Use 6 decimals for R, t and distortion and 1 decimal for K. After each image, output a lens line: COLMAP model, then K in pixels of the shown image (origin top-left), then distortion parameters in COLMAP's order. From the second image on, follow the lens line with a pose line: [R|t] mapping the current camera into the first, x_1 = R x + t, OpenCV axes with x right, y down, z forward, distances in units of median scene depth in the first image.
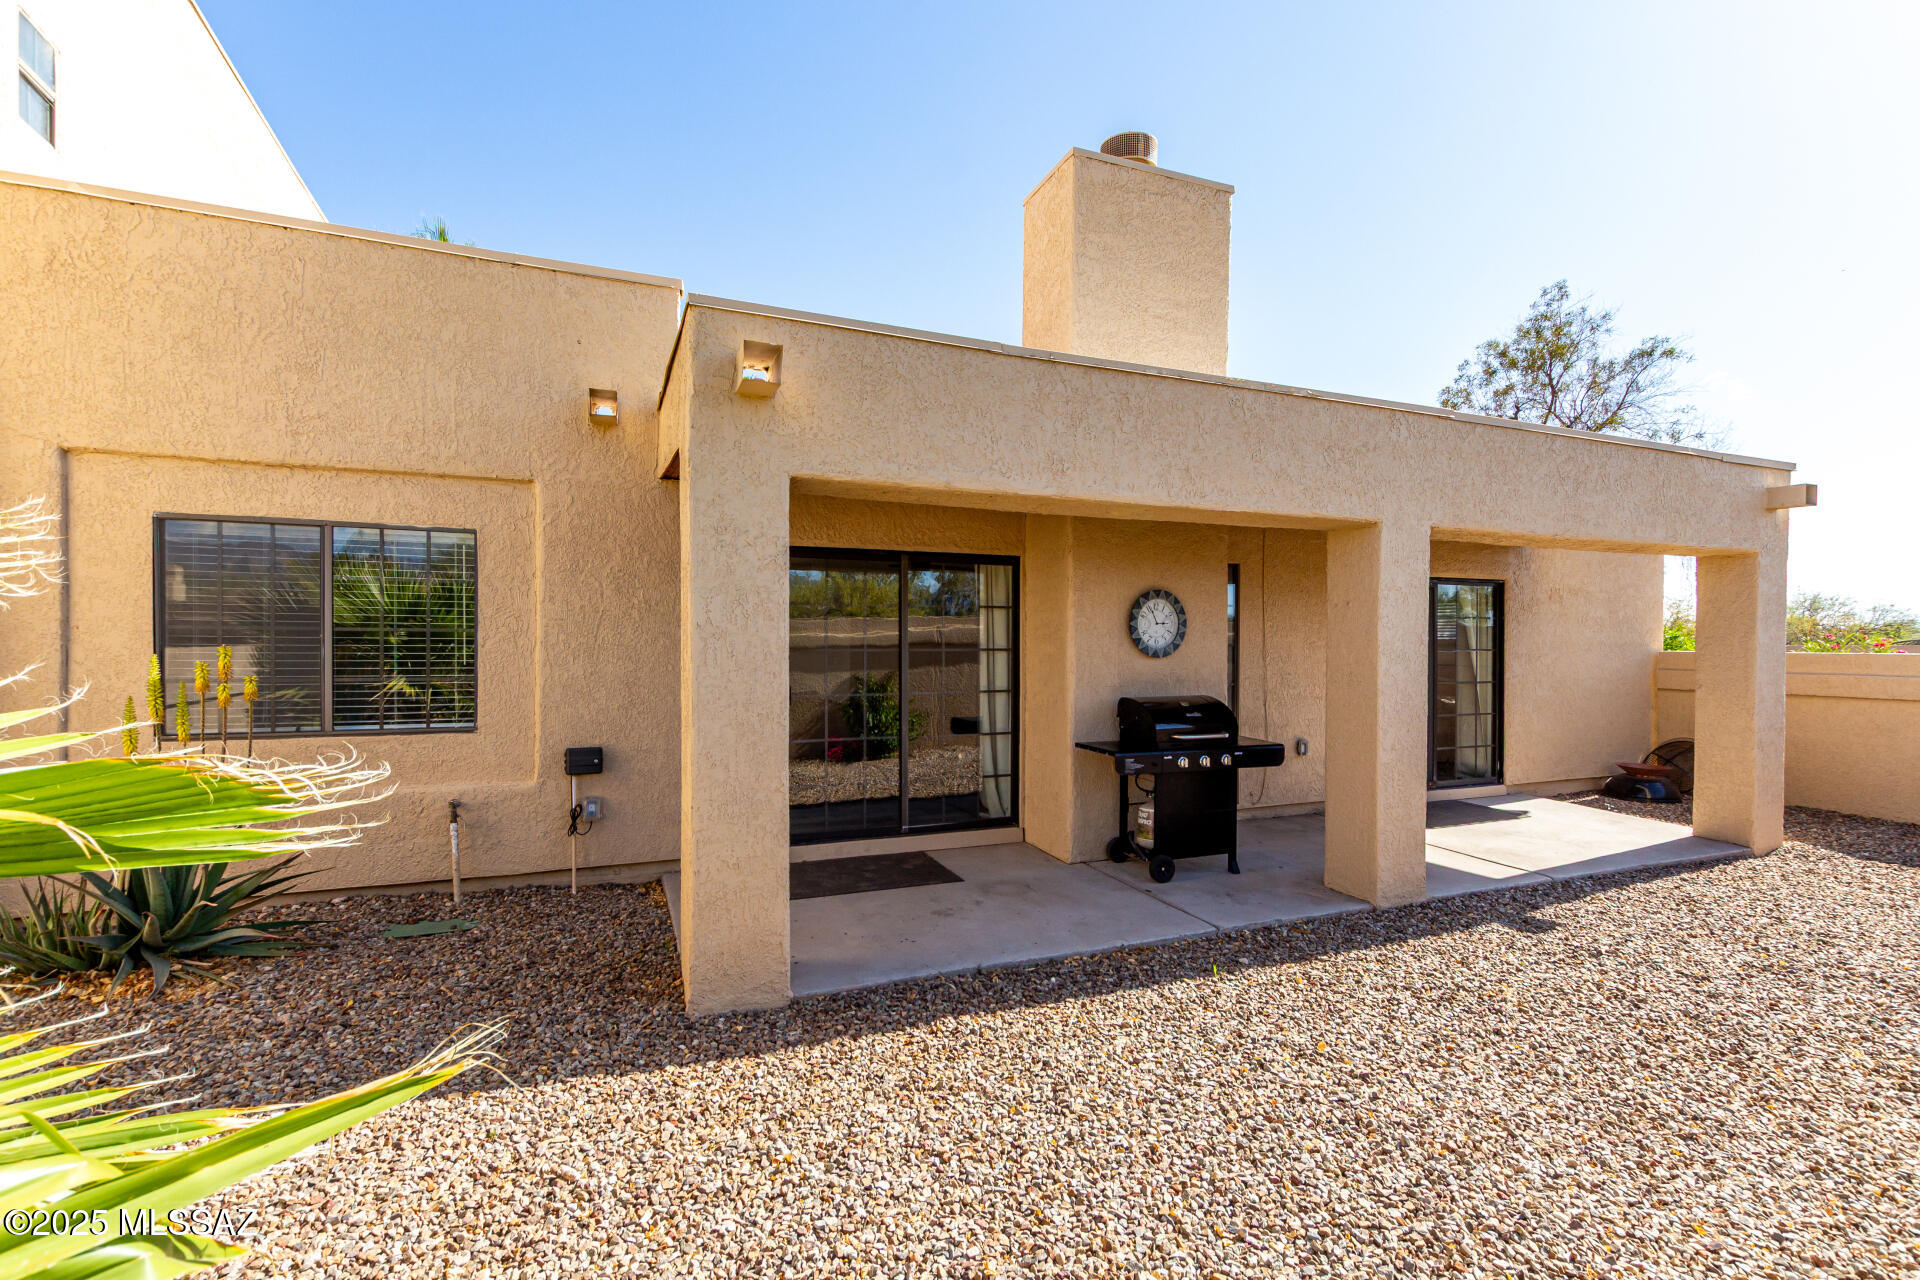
lens RADIAL K [[866.9, 0, 971.1], [0, 866.9, 651.1], [0, 0, 1]] dist [0.002088, -0.001673]
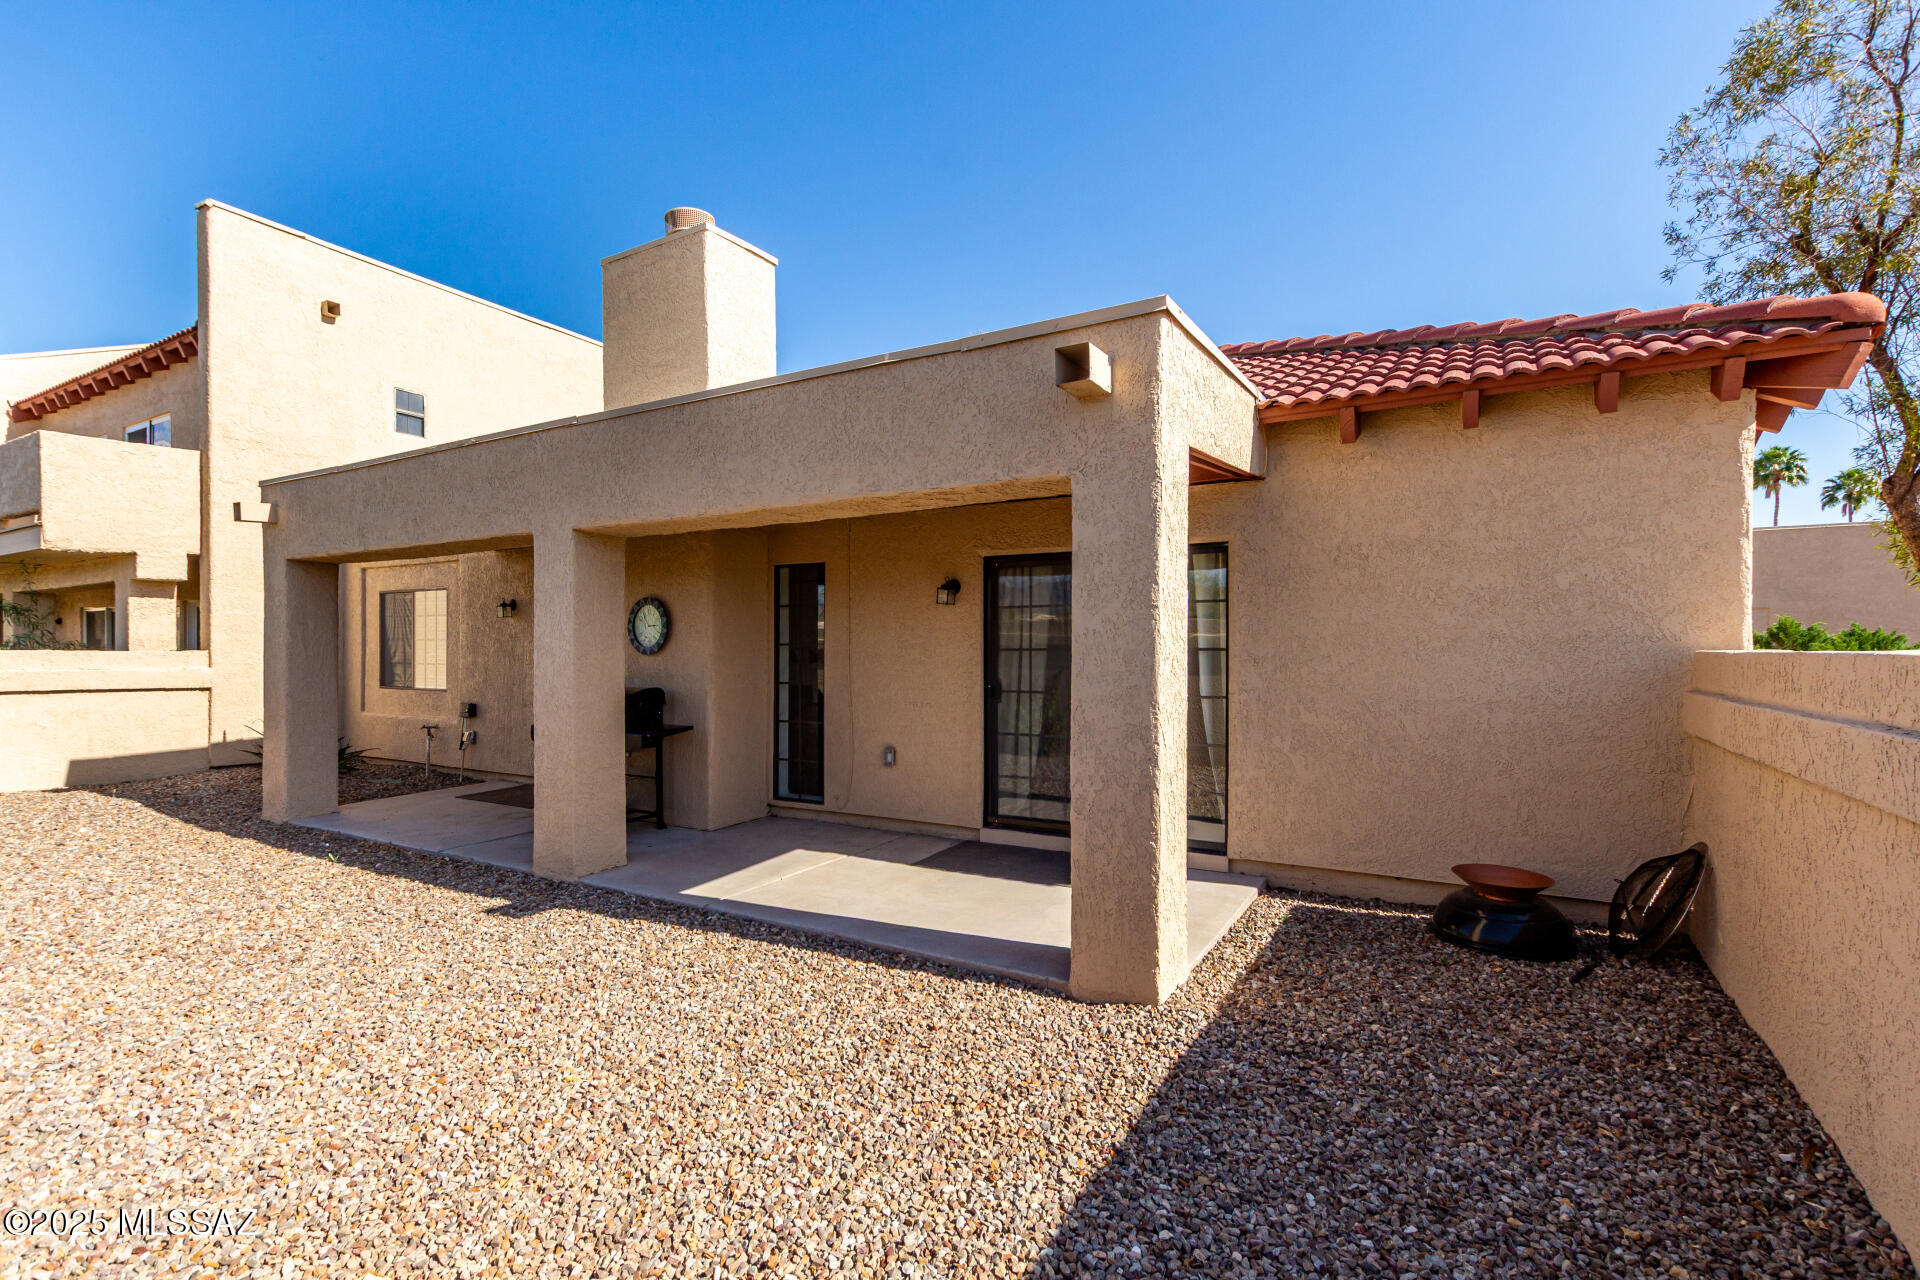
lens RADIAL K [[866.9, 0, 971.1], [0, 866.9, 651.1], [0, 0, 1]] dist [0.002088, -0.001673]
pose [[0.610659, -0.003183, -0.791888, 1.640269], [-0.006630, 0.999936, -0.009131, 0.012413], [0.791866, 0.010826, 0.610599, 0.725162]]
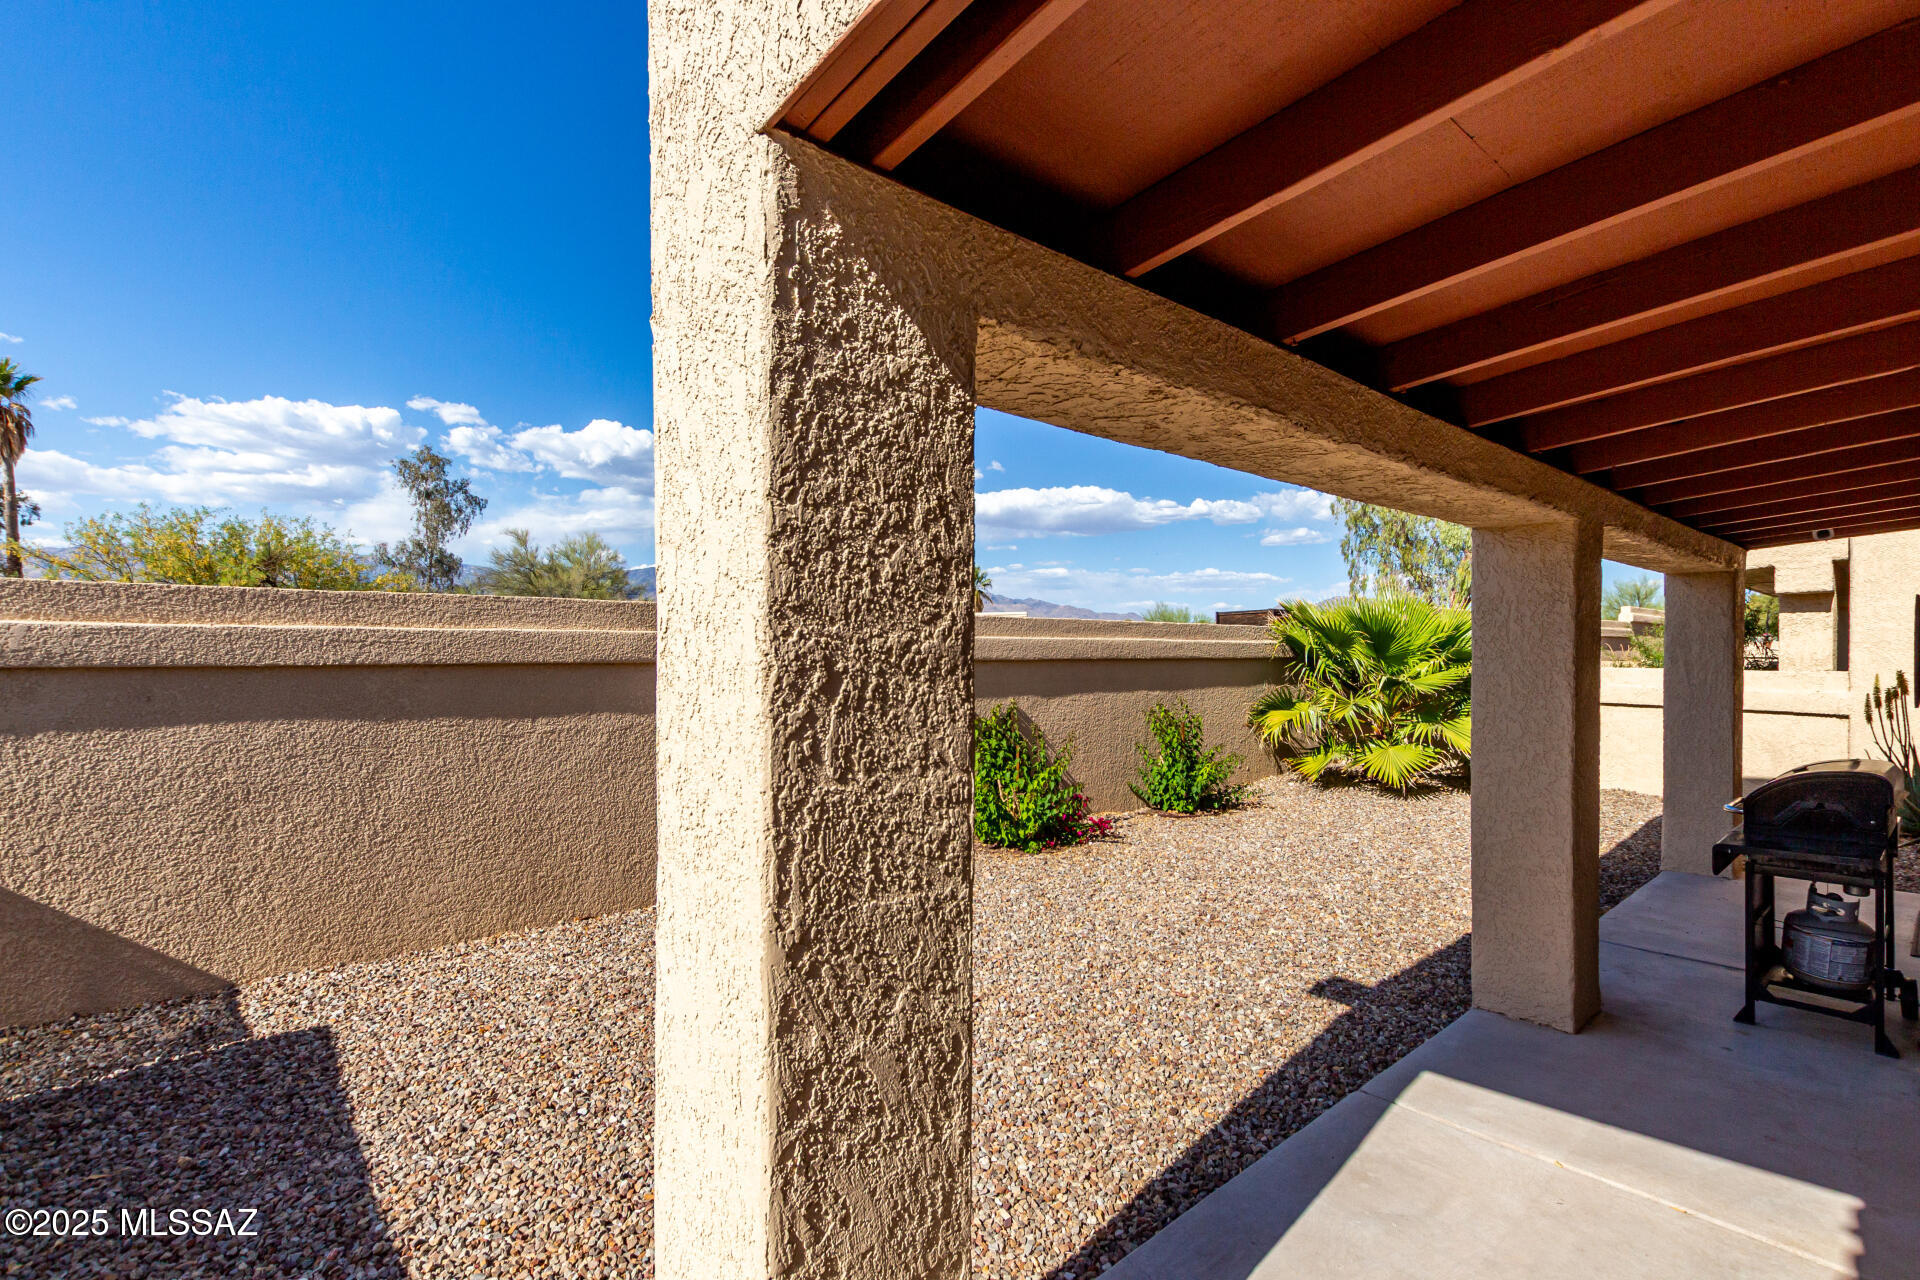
lens RADIAL K [[866.9, 0, 971.1], [0, 866.9, 651.1], [0, 0, 1]] dist [0.002088, -0.001673]
pose [[-0.948120, -0.004363, -0.317884, 1.184188], [-0.008385, 0.999901, 0.011285, -0.036919], [0.317803, 0.013365, -0.948063, 1.566674]]
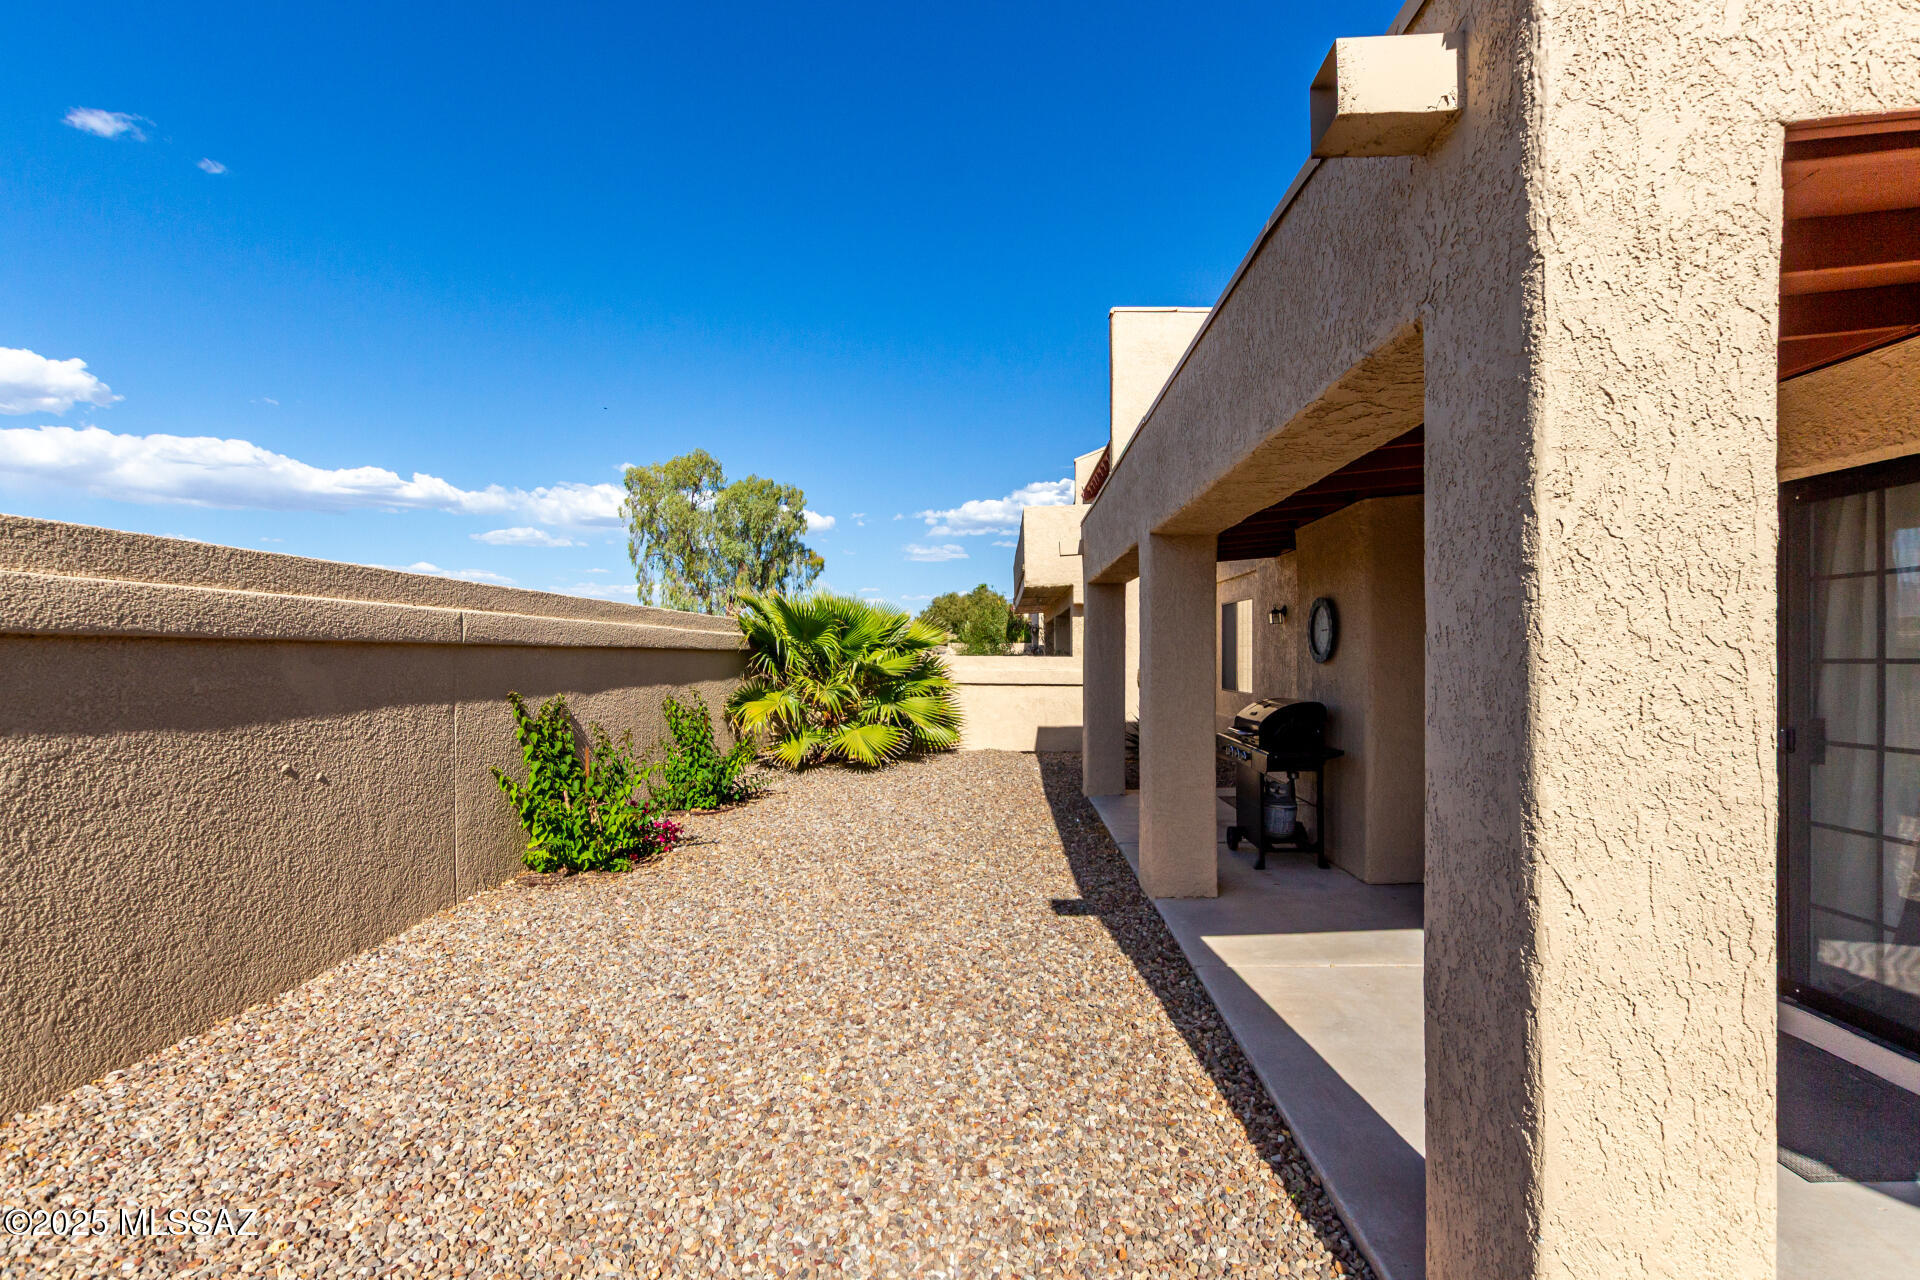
lens RADIAL K [[866.9, 0, 971.1], [0, 866.9, 651.1], [0, 0, 1]] dist [0.002088, -0.001673]
pose [[-0.412631, -0.006057, -0.910878, 1.522125], [-0.009259, 0.999954, -0.002455, -0.000317], [0.910851, 0.007421, -0.412668, 1.208511]]
